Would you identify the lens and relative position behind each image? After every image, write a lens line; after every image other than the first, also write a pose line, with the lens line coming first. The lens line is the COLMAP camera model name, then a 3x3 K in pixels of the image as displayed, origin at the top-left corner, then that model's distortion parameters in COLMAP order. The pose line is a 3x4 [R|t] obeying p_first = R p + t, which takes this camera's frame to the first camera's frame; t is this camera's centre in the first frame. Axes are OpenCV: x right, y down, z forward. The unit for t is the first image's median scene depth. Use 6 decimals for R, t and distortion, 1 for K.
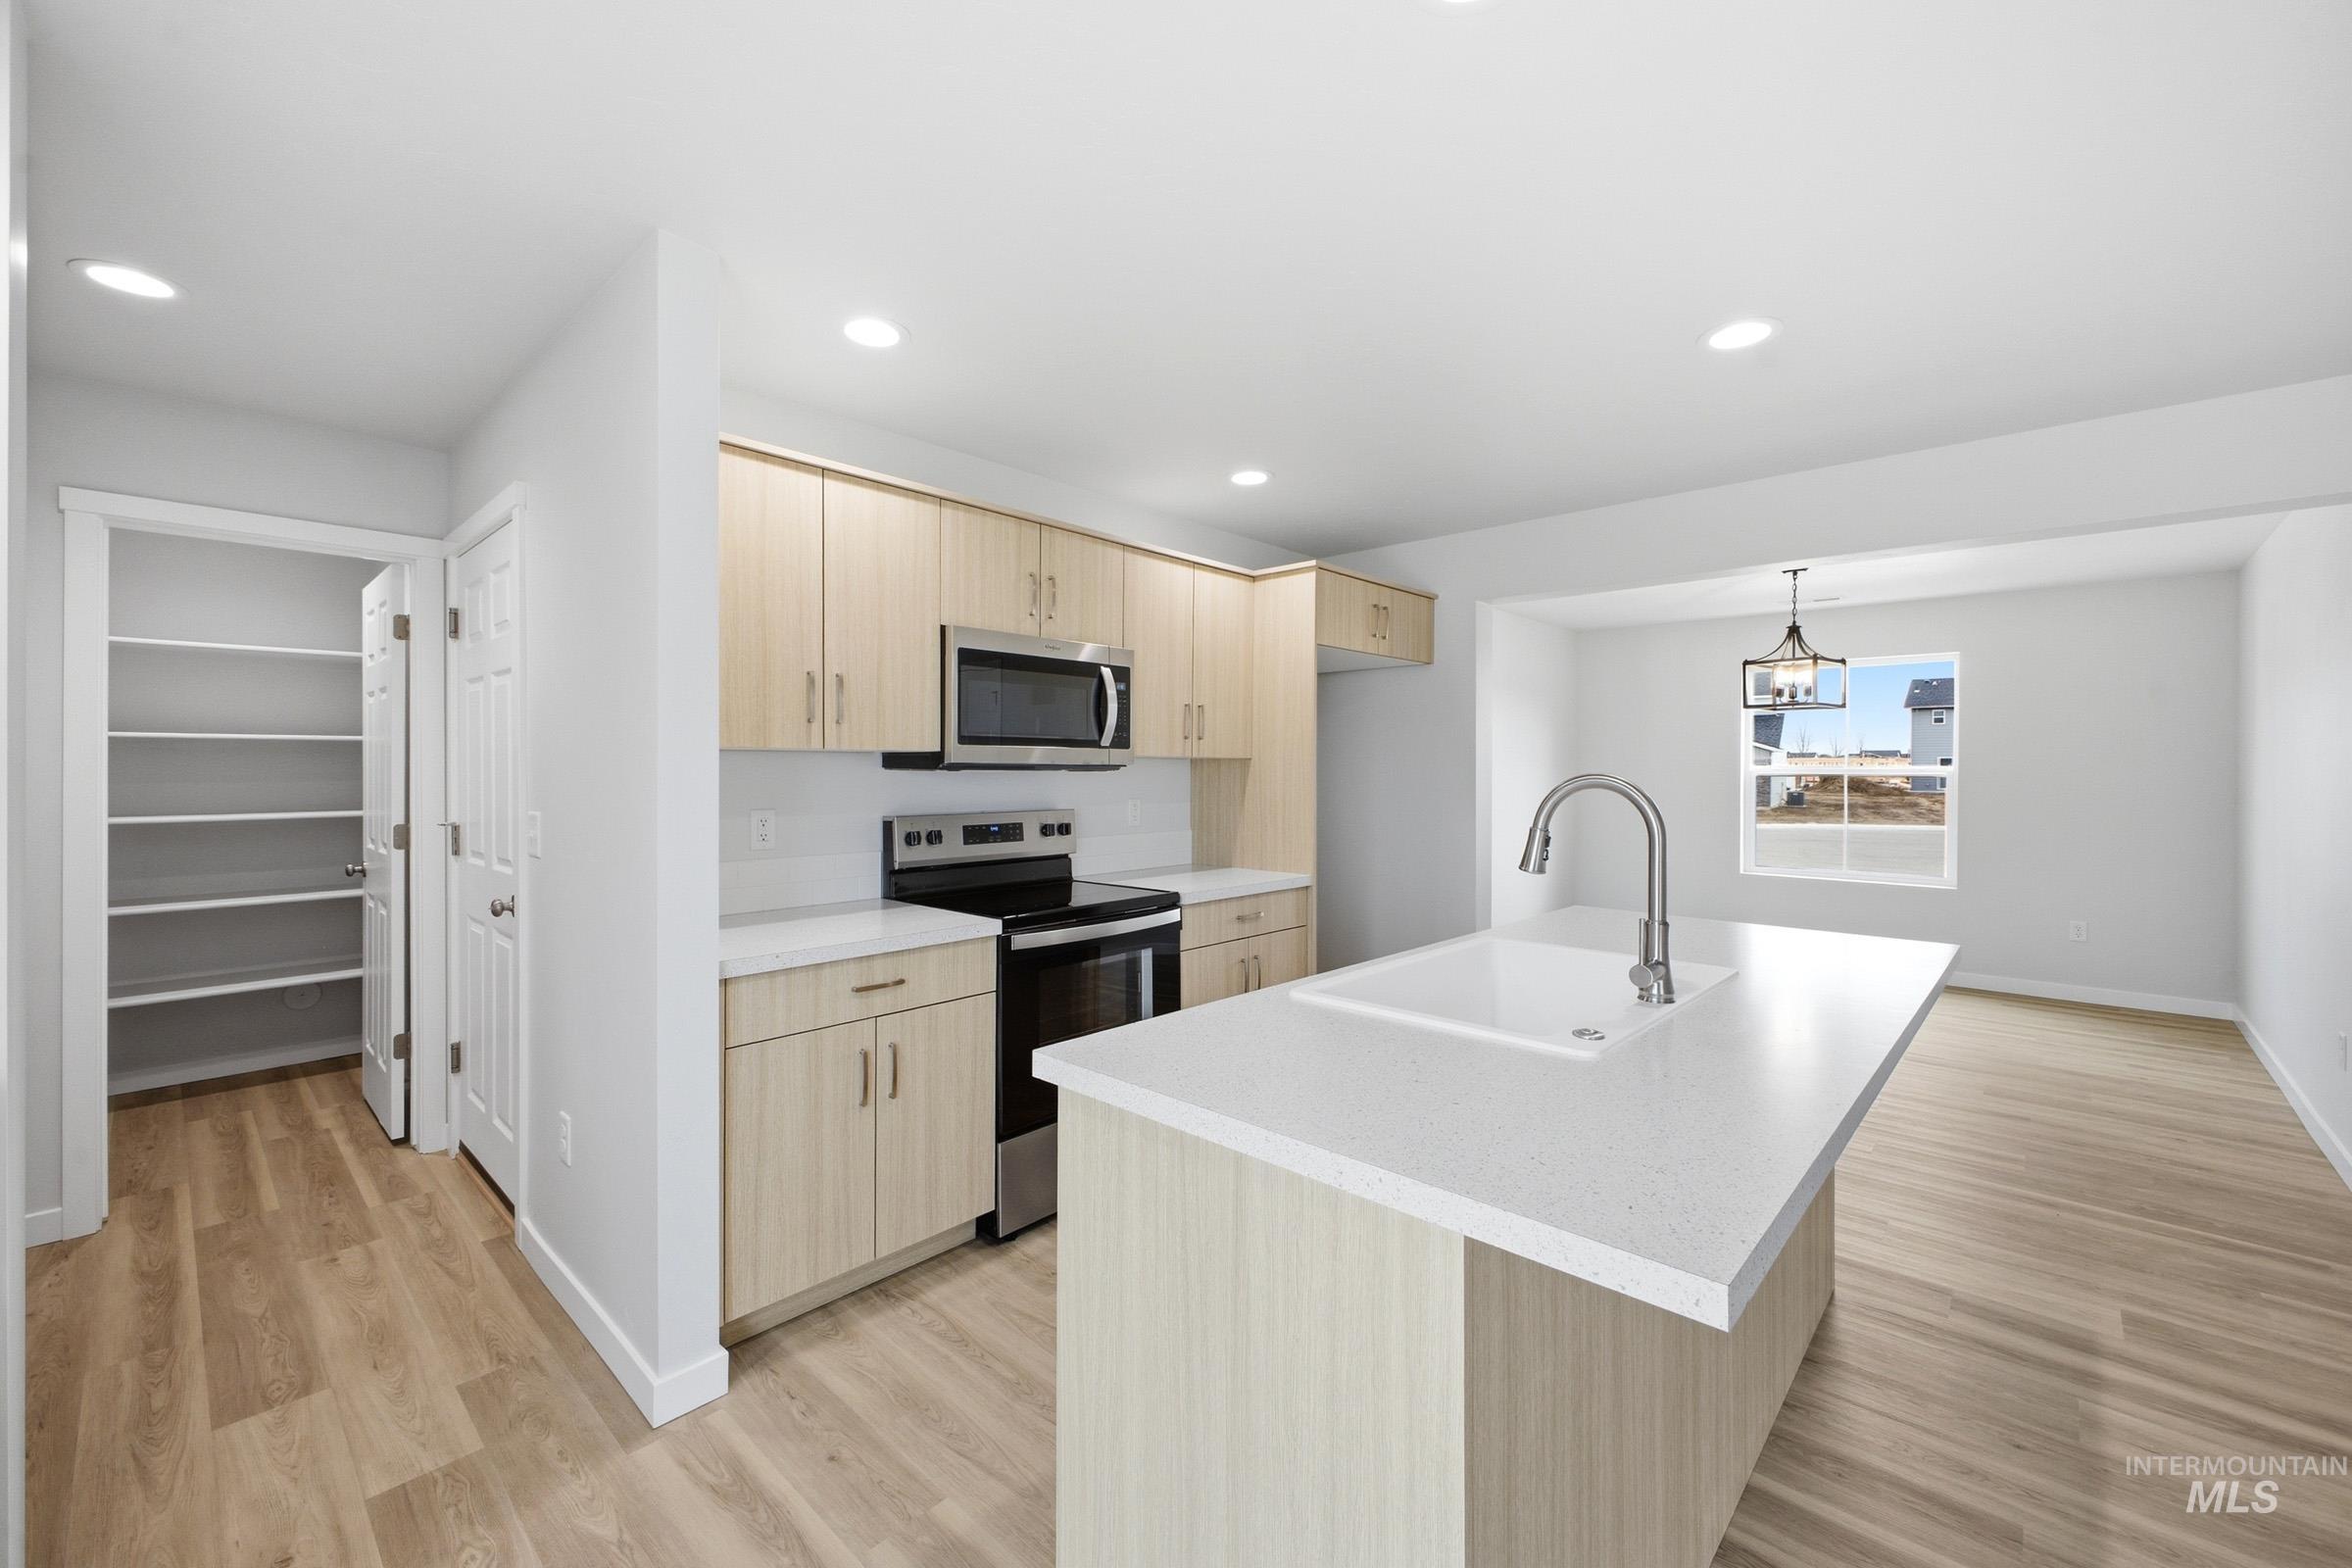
lens RADIAL K [[925.5, 0, 1169.8], [0, 925.5, 775.3], [0, 0, 1]] dist [0.012478, -0.001792]
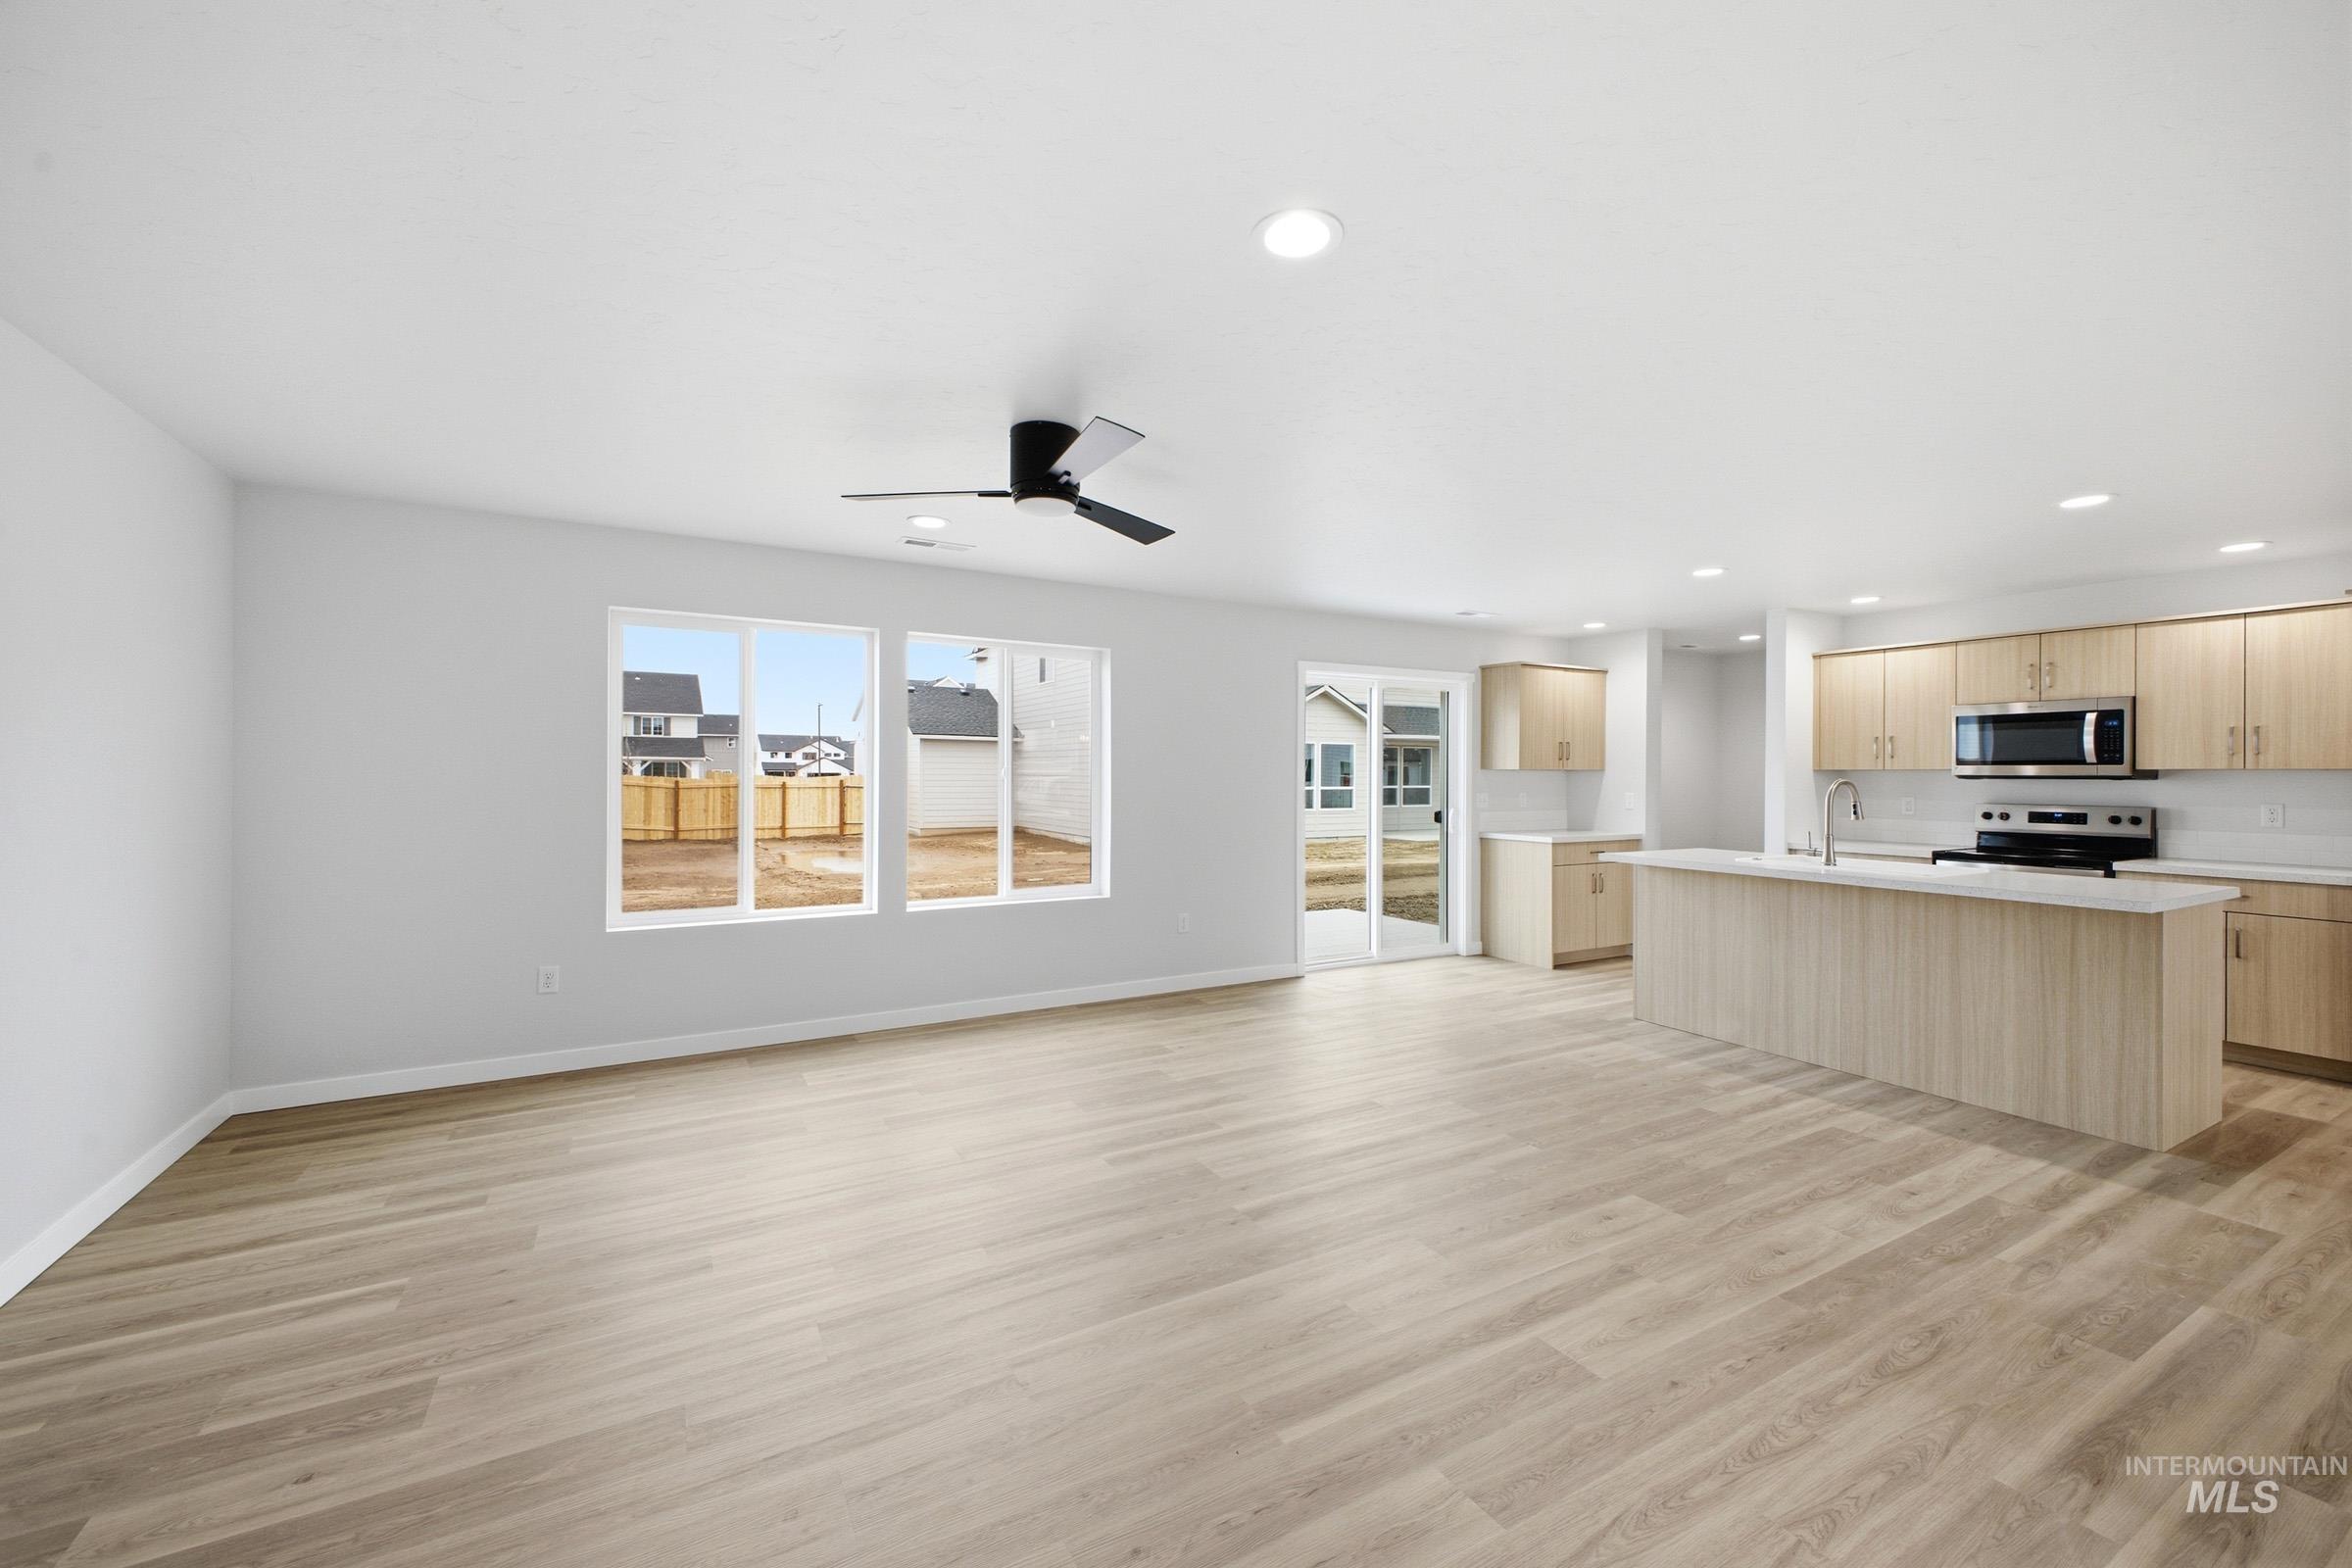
lens RADIAL K [[925.5, 0, 1155.7], [0, 925.5, 772.9], [0, 0, 1]] dist [0.012478, -0.001792]
pose [[-0.325186, -0.004501, -0.945639, 1.987471], [-0.010956, 0.999939, -0.000992, 0.002559], [0.945587, 0.010038, -0.325216, 0.026795]]
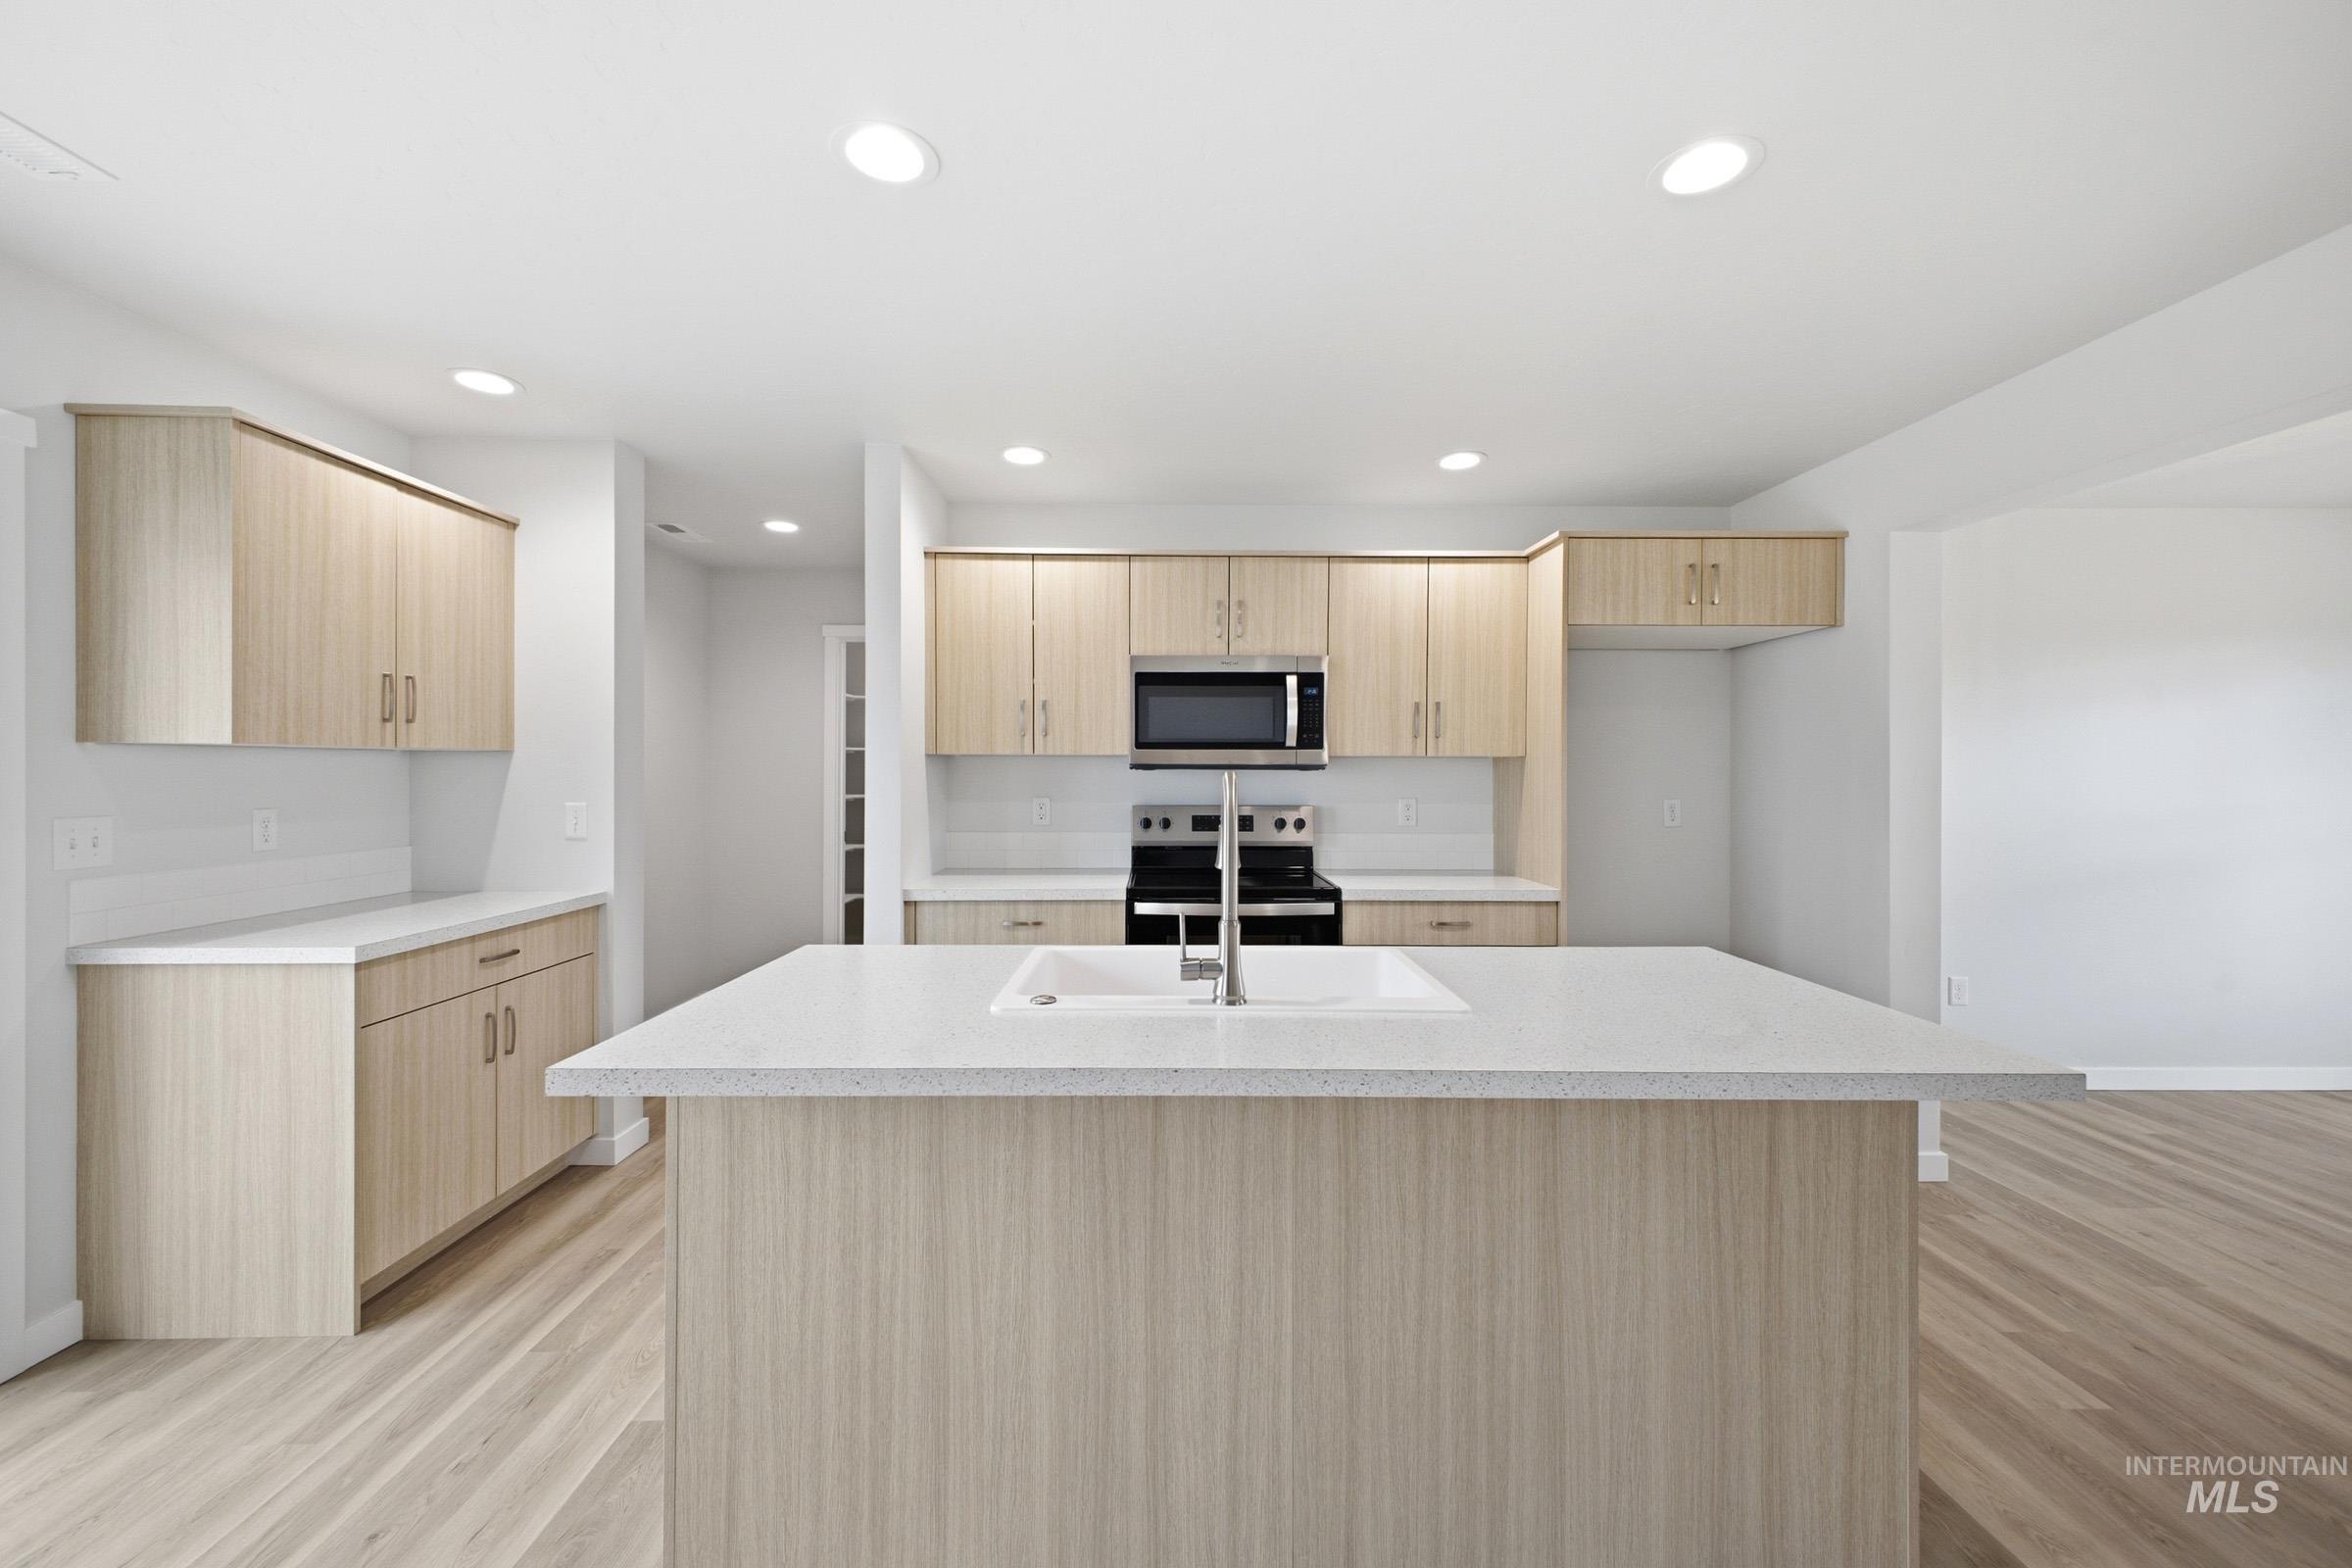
lens RADIAL K [[925.5, 0, 1179.9], [0, 925.5, 778.1], [0, 0, 1]] dist [0.012478, -0.001792]
pose [[0.694924, 0.006378, -0.719055, 0.643411], [-0.006130, 0.999977, 0.002945, 0.001902], [0.719057, 0.002362, 0.694947, 0.152986]]
